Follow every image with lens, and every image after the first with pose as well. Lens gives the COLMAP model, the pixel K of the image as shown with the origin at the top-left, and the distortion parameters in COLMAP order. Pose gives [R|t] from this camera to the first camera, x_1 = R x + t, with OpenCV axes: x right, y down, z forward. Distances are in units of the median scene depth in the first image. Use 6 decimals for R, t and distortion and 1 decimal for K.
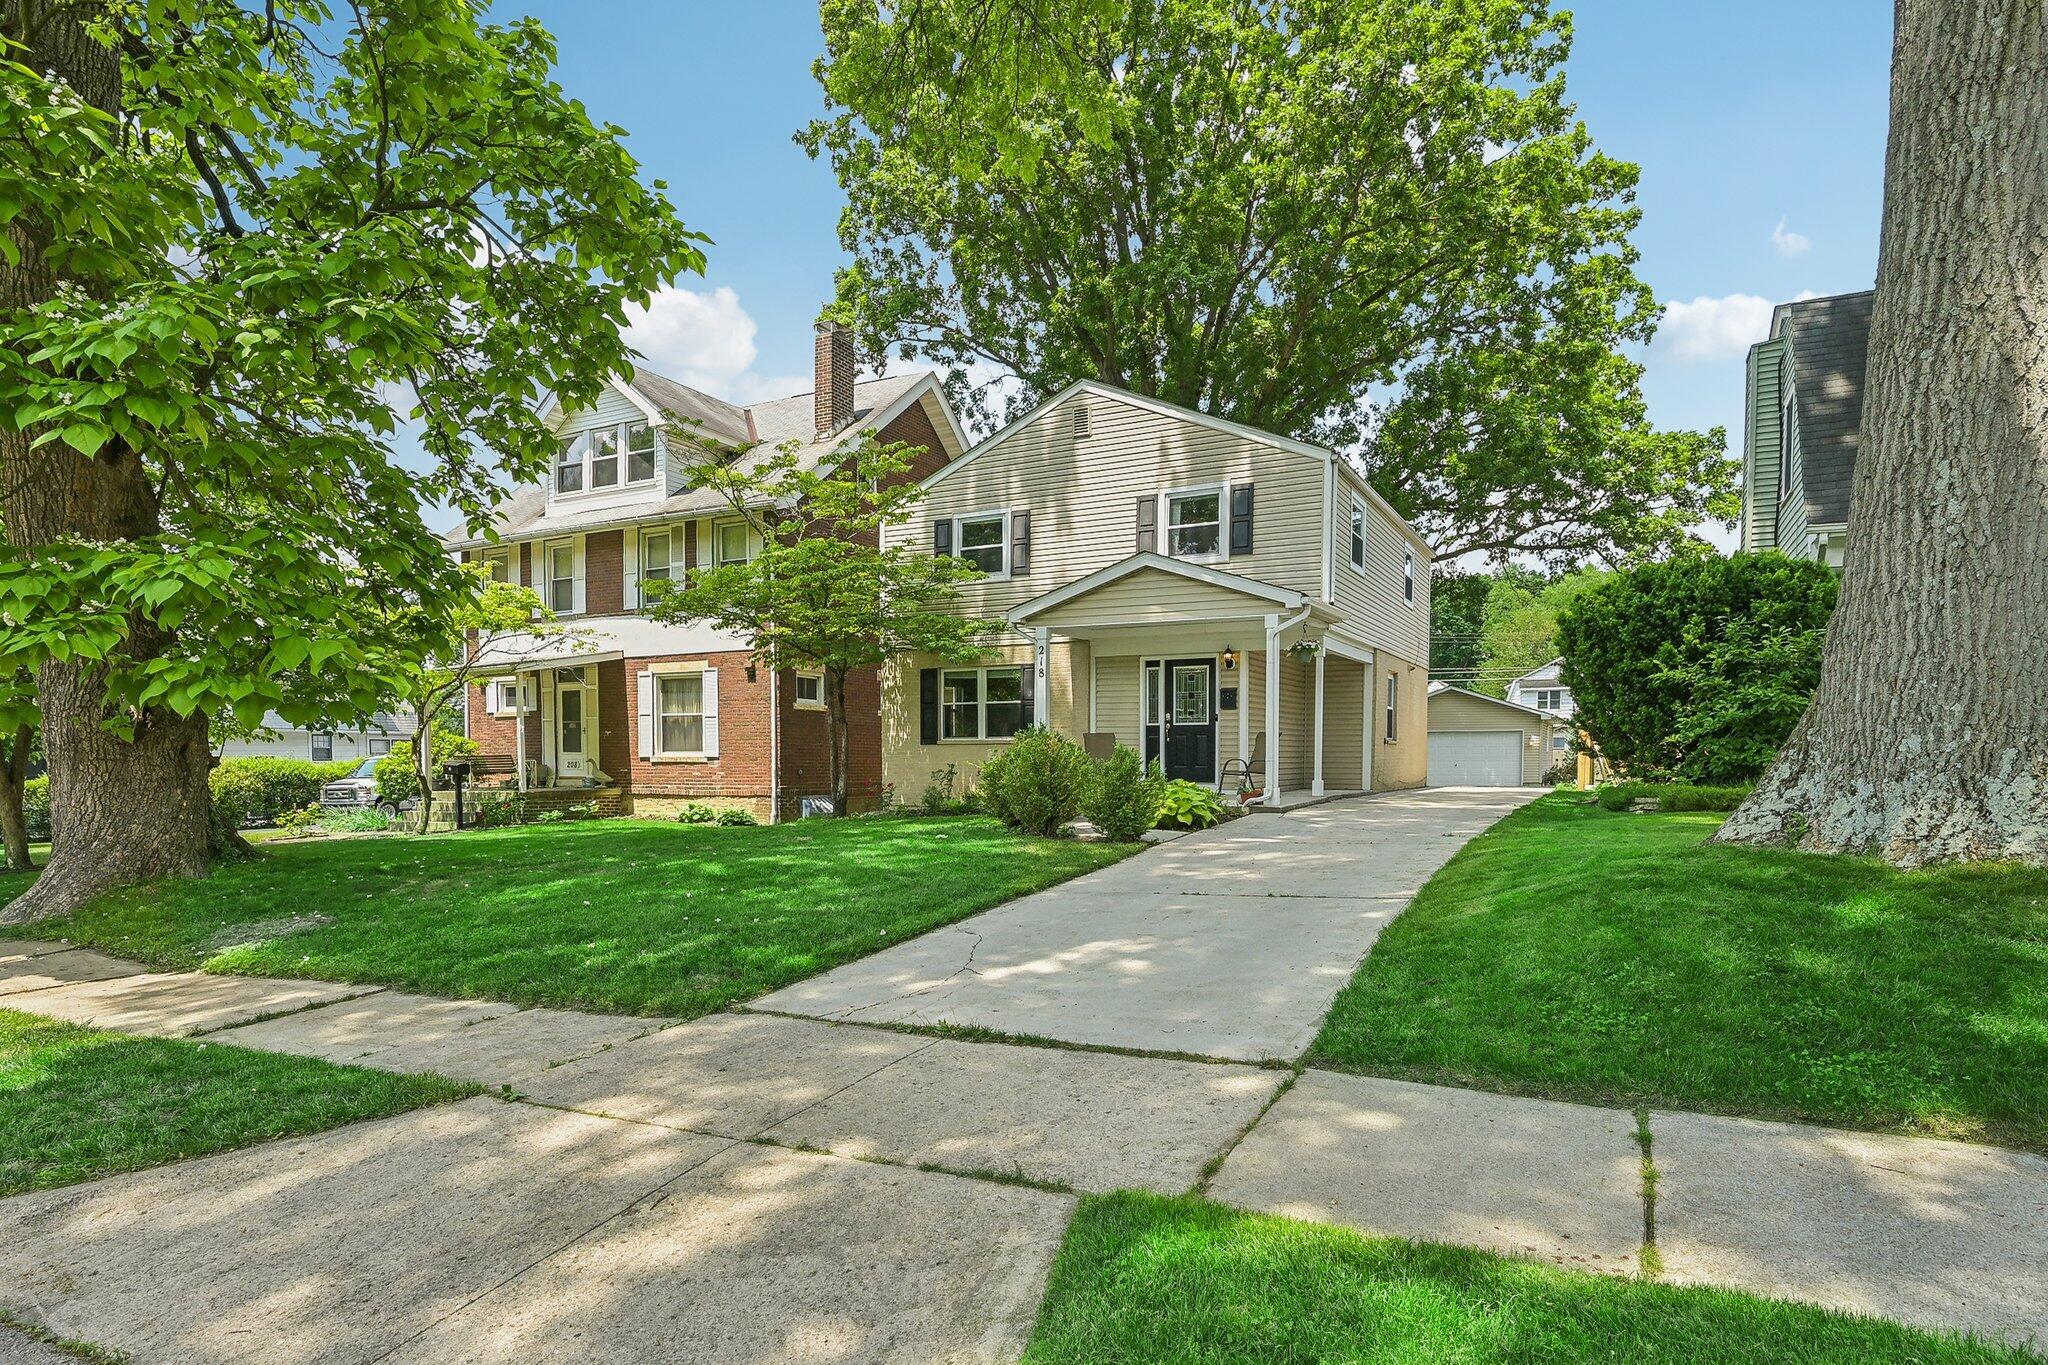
lens RADIAL K [[1062.3, 0, 1023.7], [0, 1062.3, 671.1], [0, 0, 1]] dist [-0.001776, 0.000816]
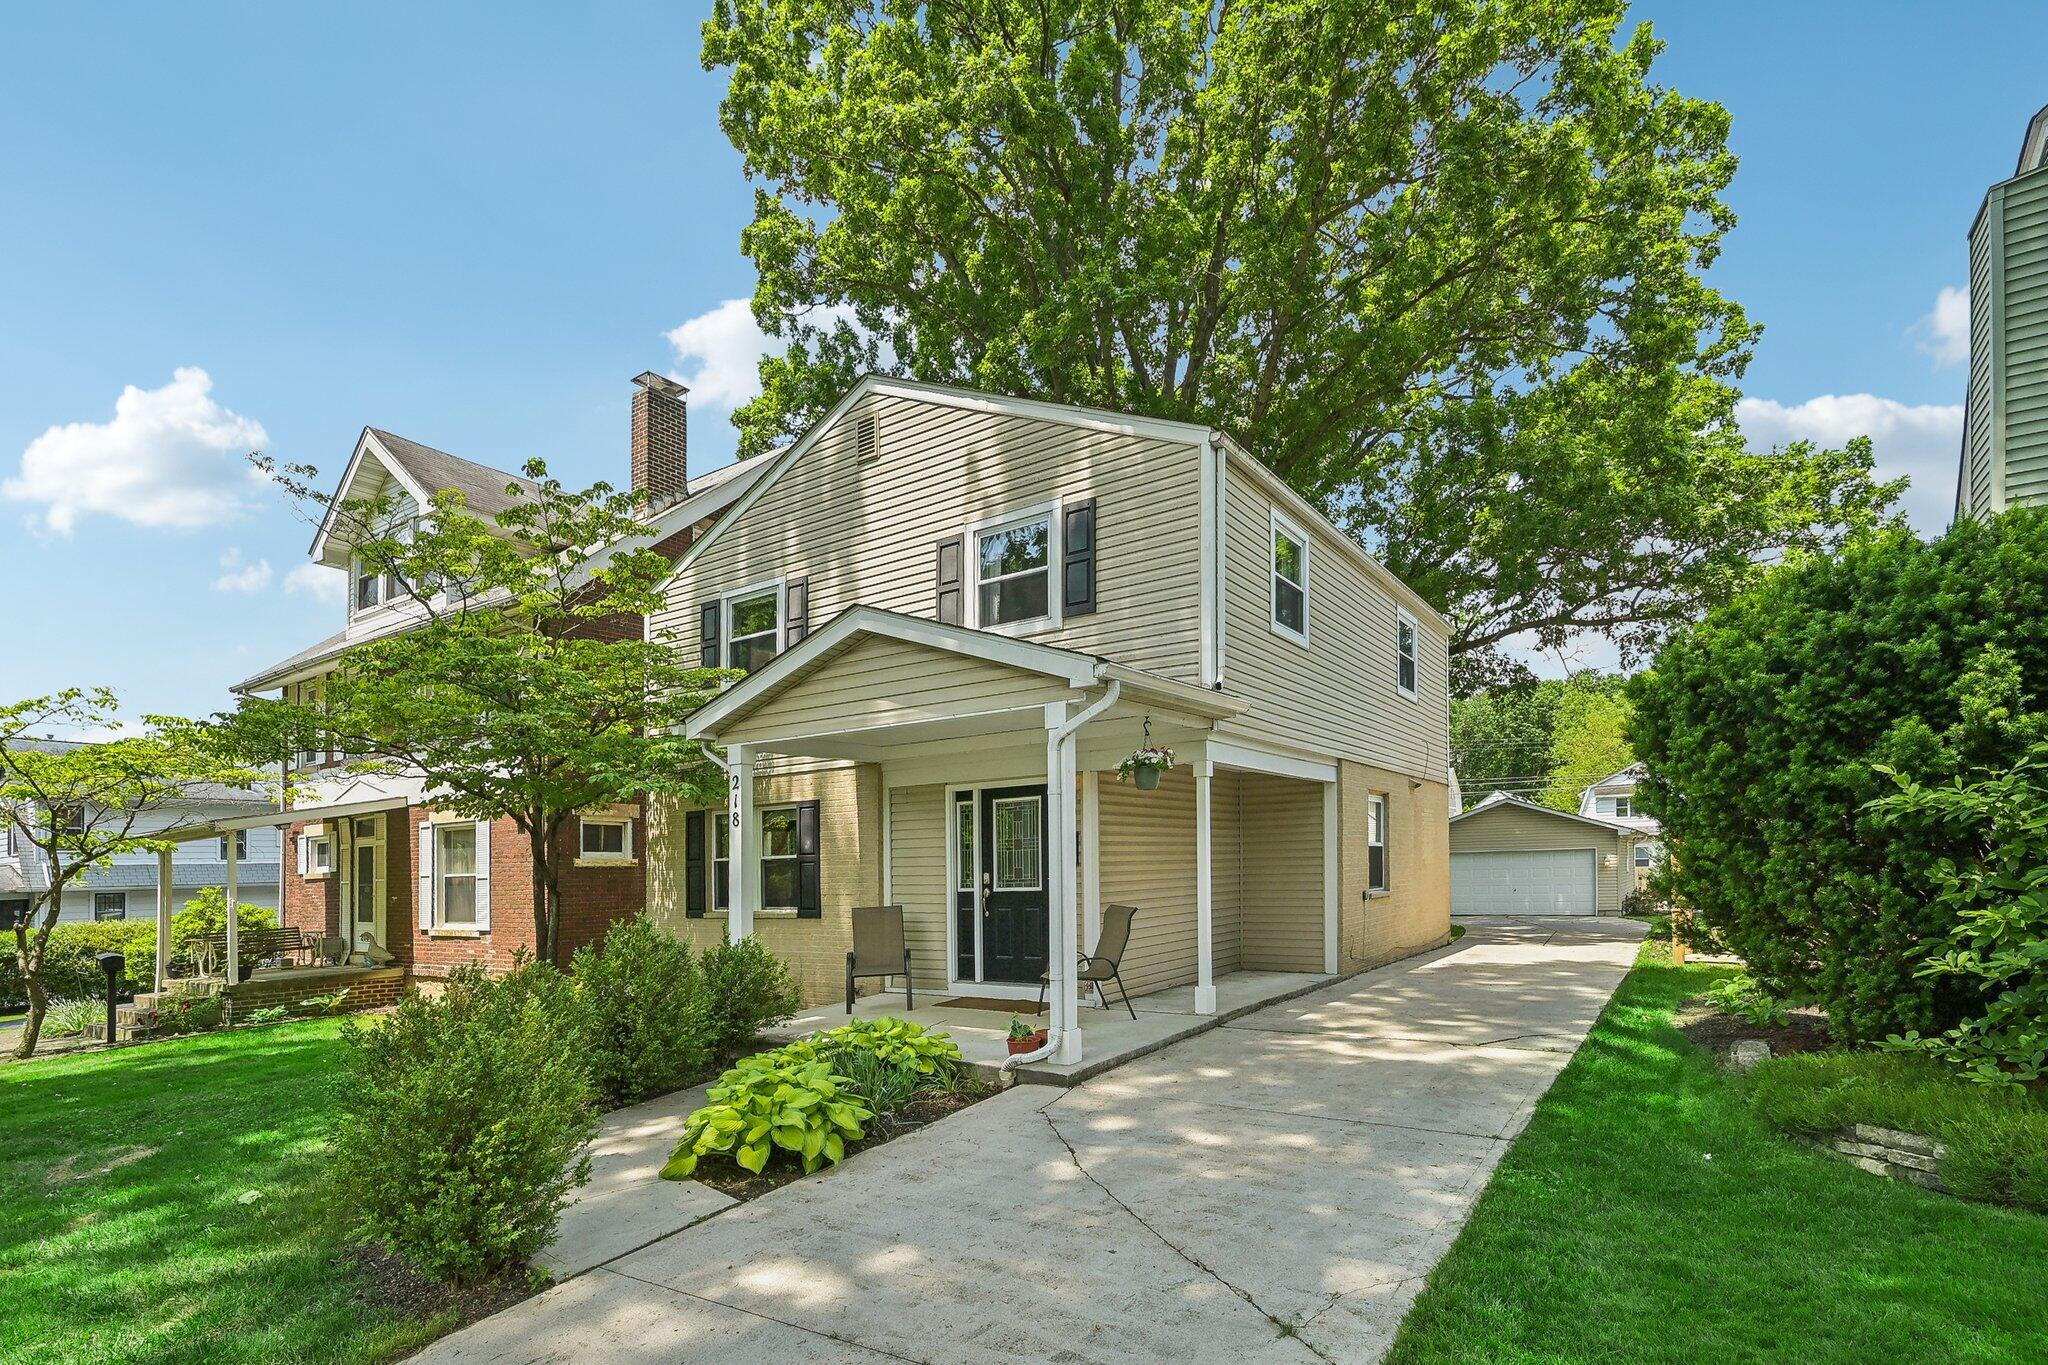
lens RADIAL K [[947.8, 0, 1027.8], [0, 947.8, 786.6], [0, 0, 1]] dist [0.009410, -0.000458]
pose [[0.993884, -0.033911, -0.105093, 0.204998], [0.033252, 0.999415, -0.008016, -0.006267], [0.105304, 0.004472, 0.994430, 0.402047]]
